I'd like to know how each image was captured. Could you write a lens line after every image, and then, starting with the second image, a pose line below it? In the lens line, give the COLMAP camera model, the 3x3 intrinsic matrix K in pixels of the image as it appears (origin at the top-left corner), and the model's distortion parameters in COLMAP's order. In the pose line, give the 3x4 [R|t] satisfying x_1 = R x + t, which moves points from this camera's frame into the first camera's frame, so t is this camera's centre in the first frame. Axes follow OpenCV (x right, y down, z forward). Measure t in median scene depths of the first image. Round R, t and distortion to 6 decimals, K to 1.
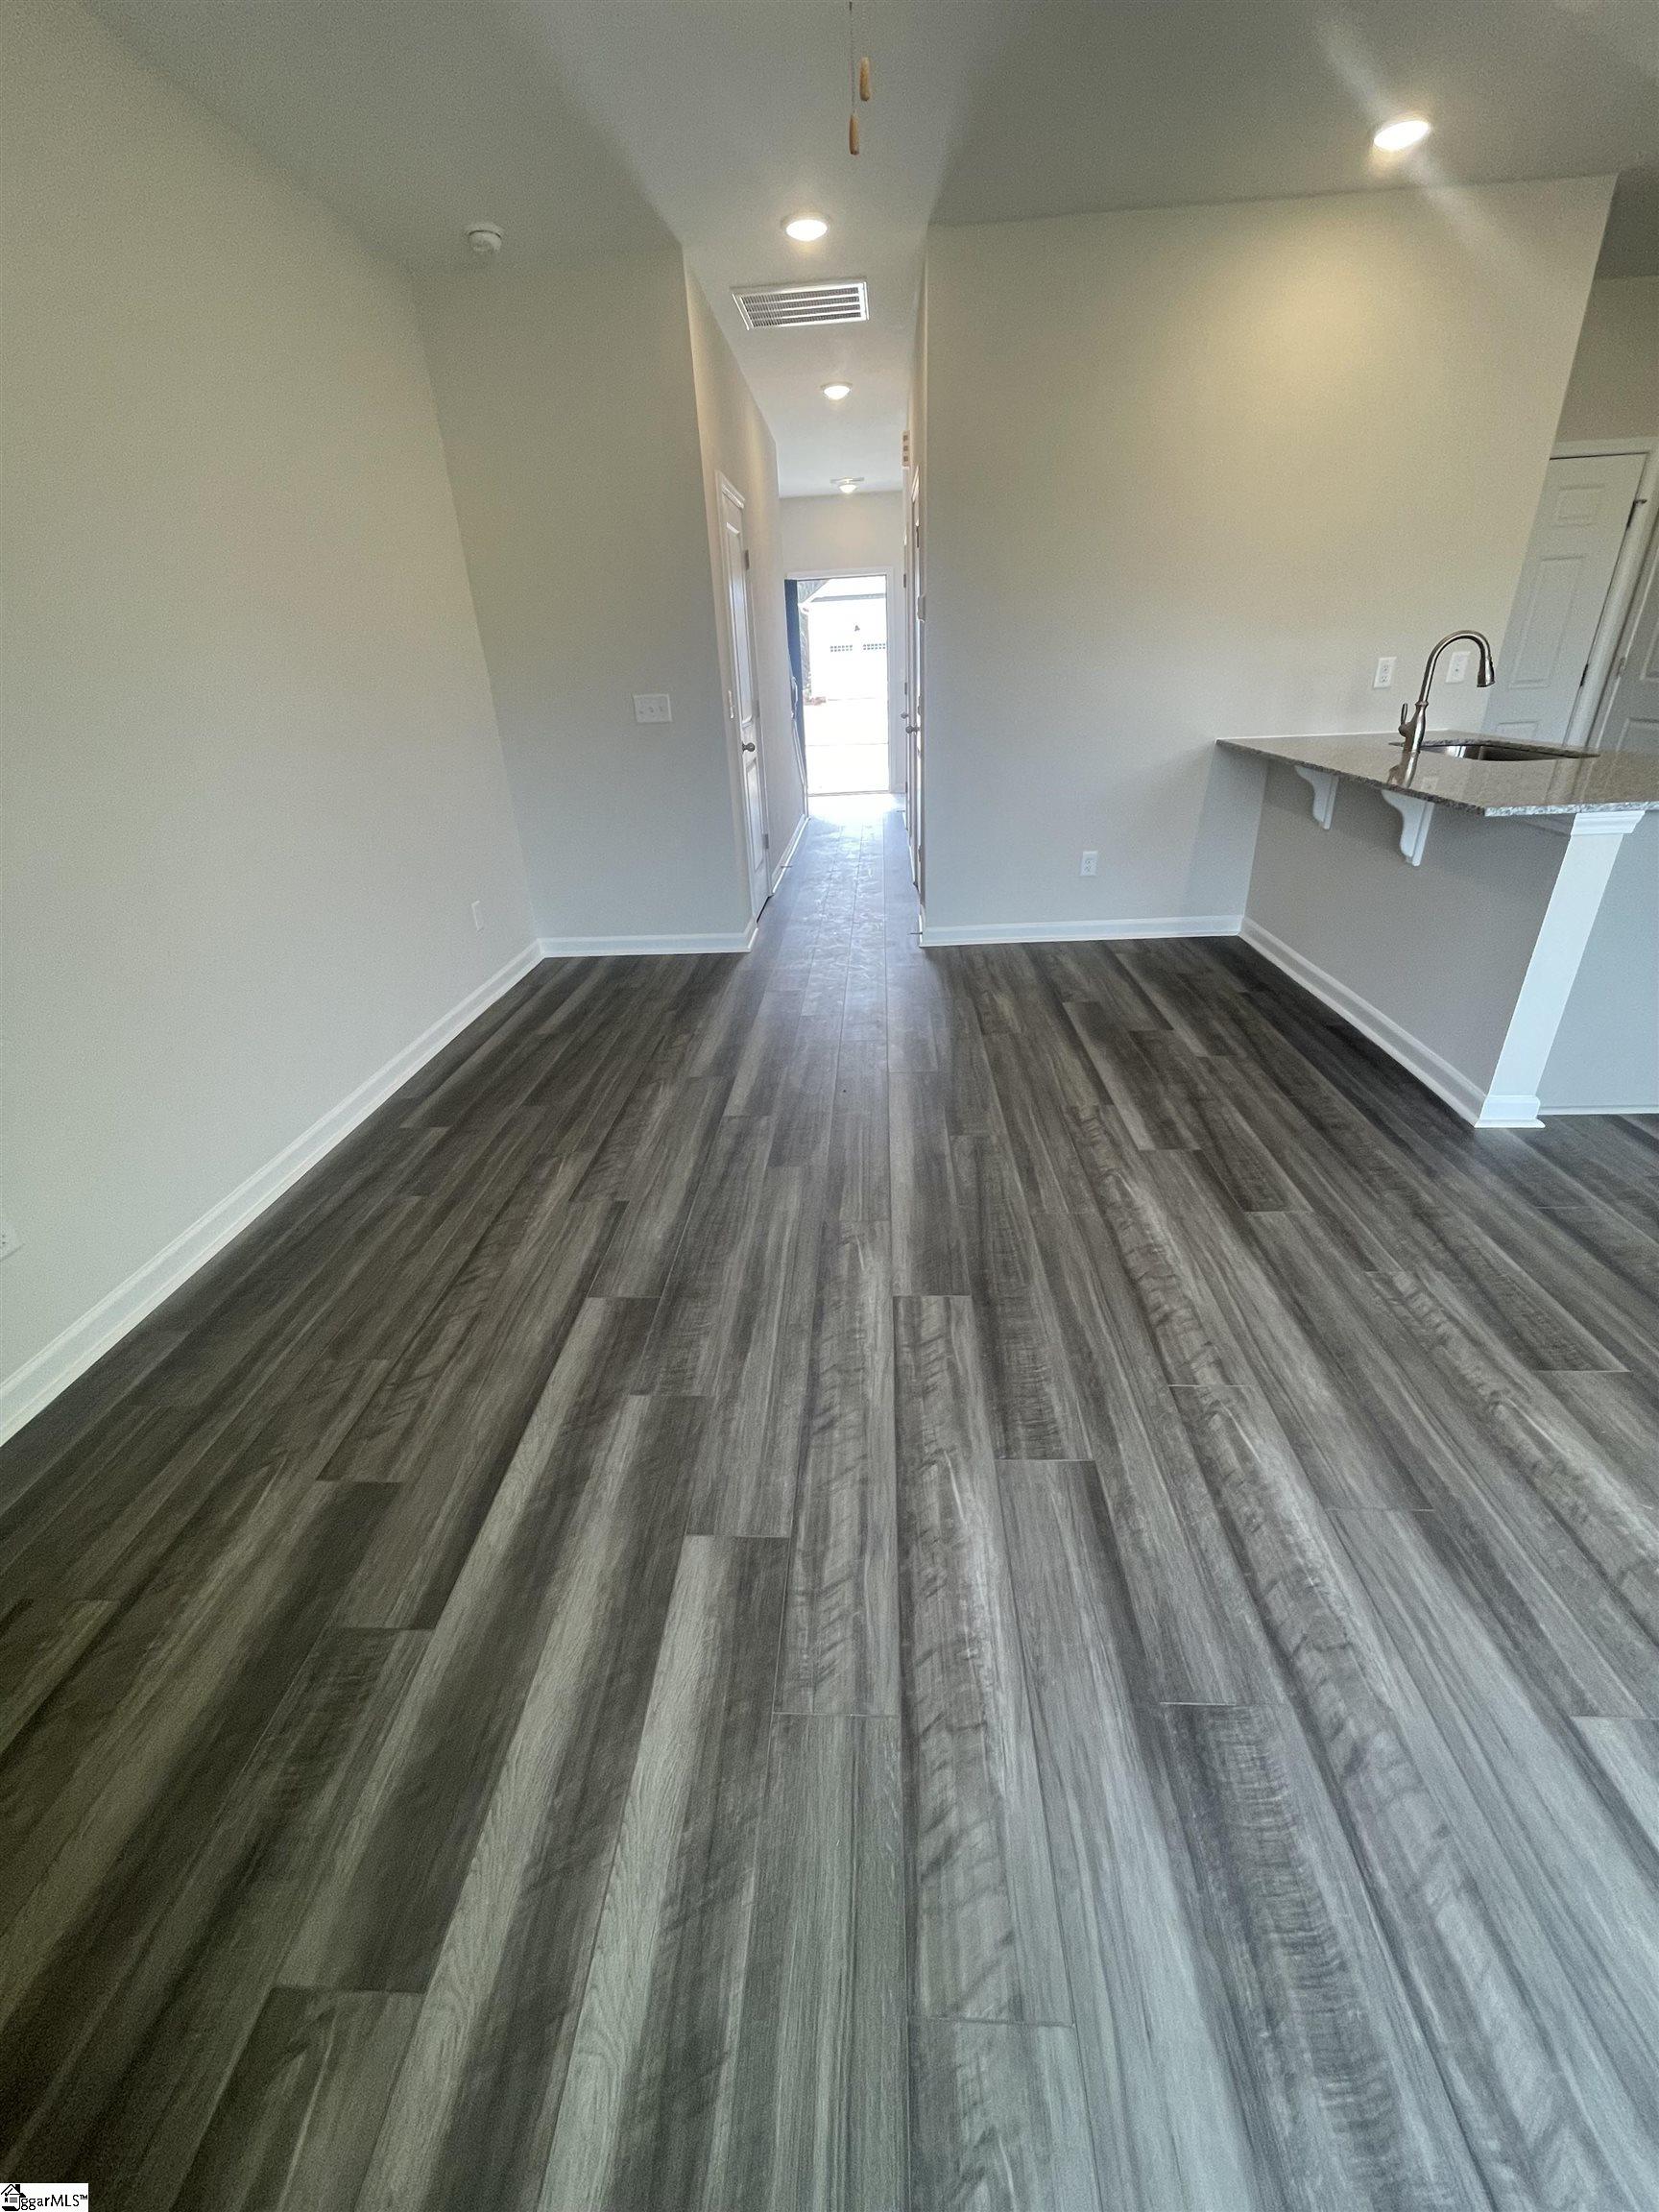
lens RADIAL K [[893.5, 0, 829.5], [0, 893.5, 1106.0], [0, 0, 1]] dist [-0.002726, -0.000290]
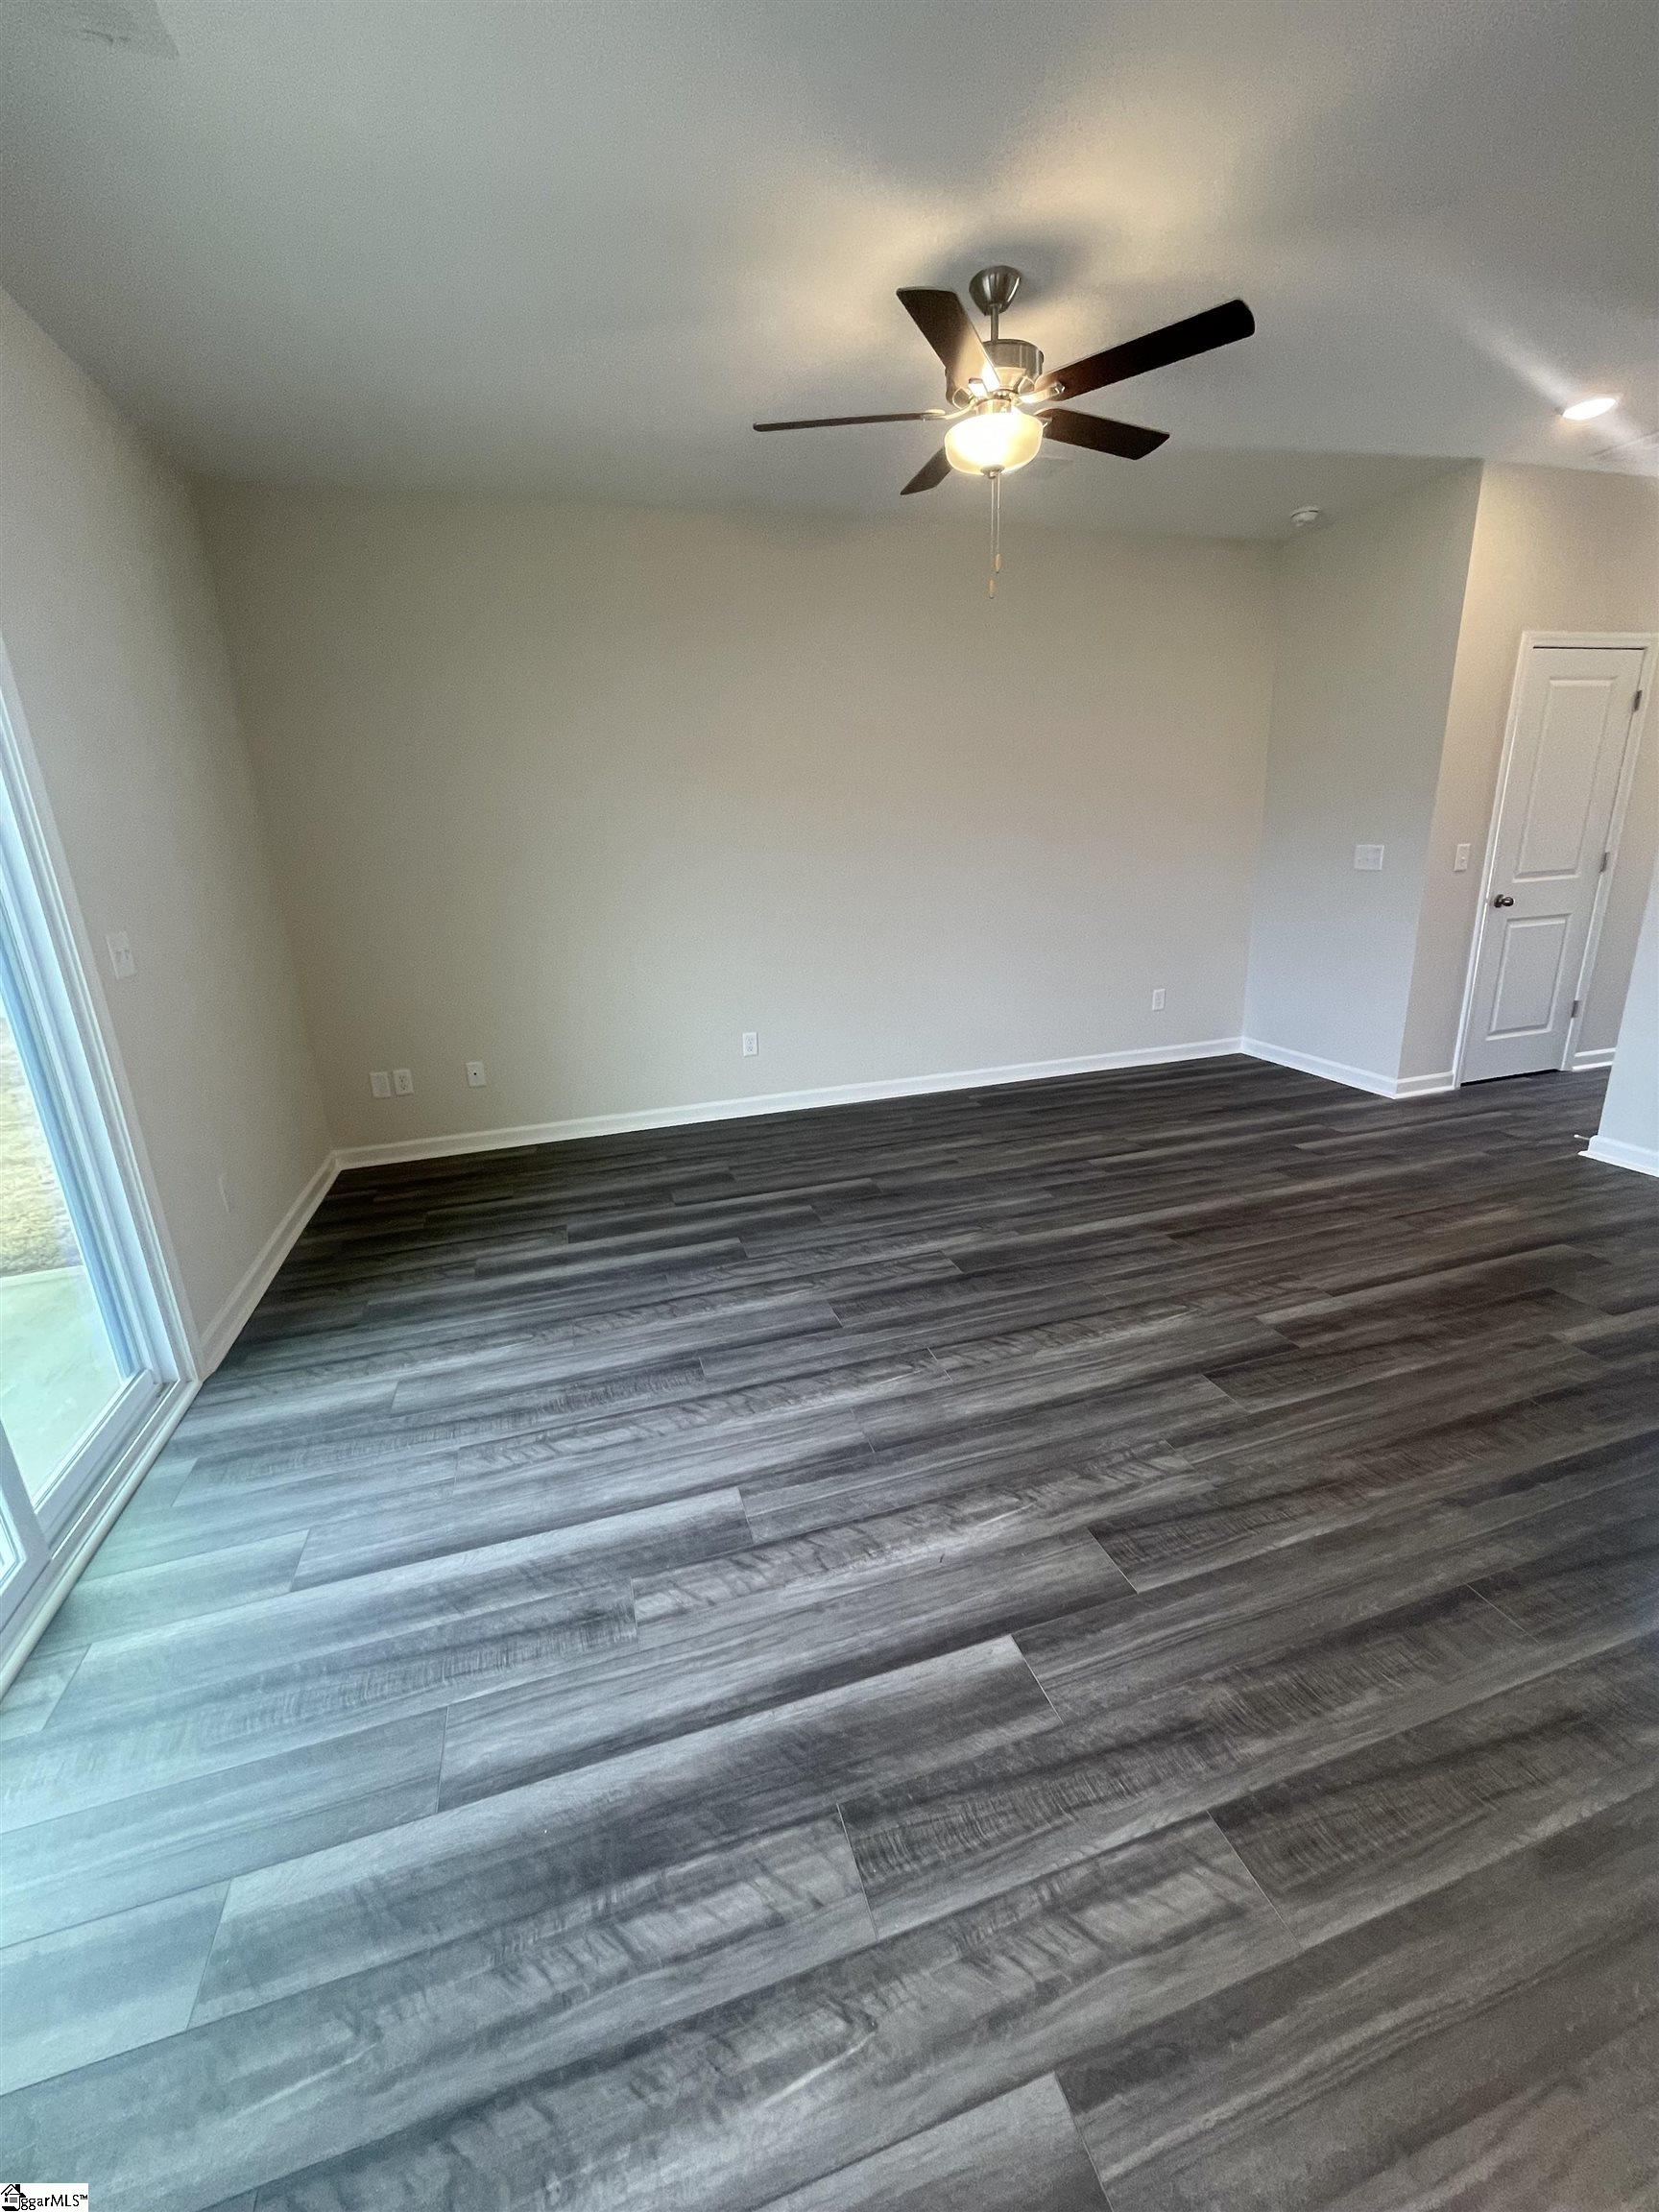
lens RADIAL K [[893.5, 0, 829.5], [0, 893.5, 1106.0], [0, 0, 1]] dist [-0.002726, -0.000290]
pose [[0.342150, 0.304865, -0.888814, 1.400771], [-0.397706, 0.903985, 0.156972, -0.182634], [0.851330, 0.299779, 0.430545, 0.144332]]
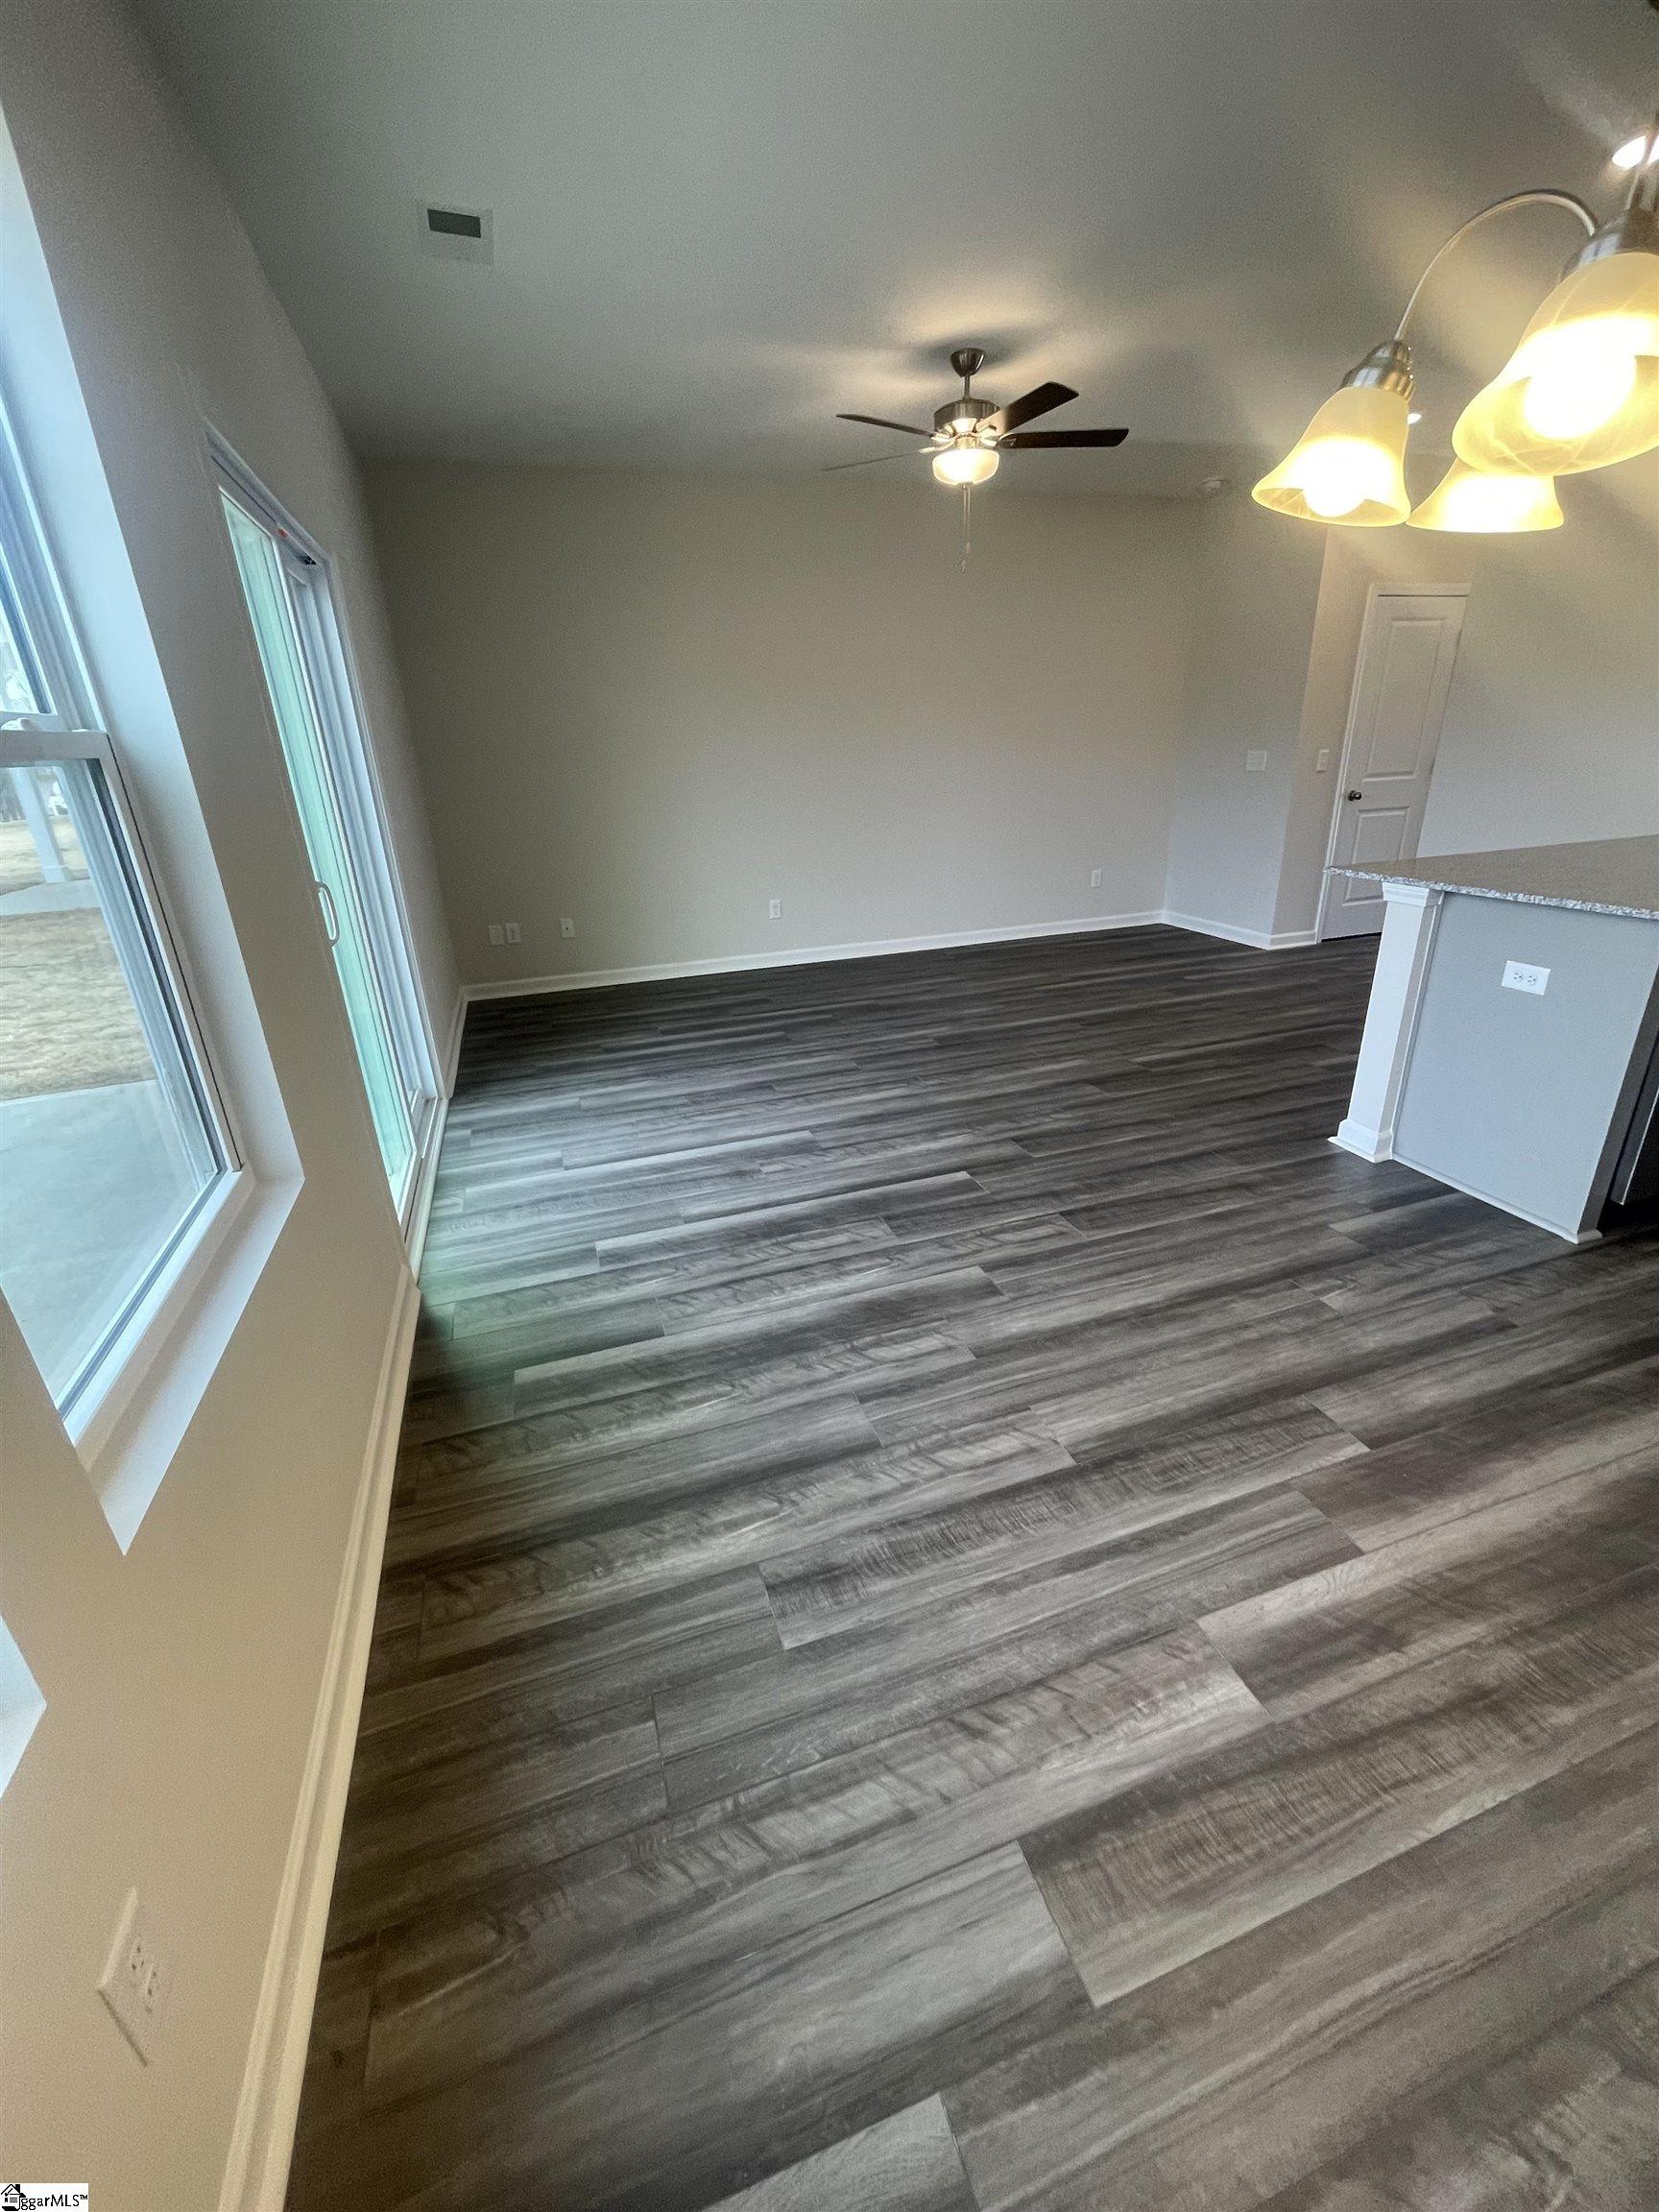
lens RADIAL K [[901.7, 0, 830.0], [0, 901.7, 1095.6], [0, 0, 1]] dist [0.014322, -0.000057]
pose [[0.368086, 0.366549, -0.854491, 2.122373], [-0.399302, 0.892269, 0.210749, -0.025463], [0.839685, 0.263626, 0.474796, -0.212037]]
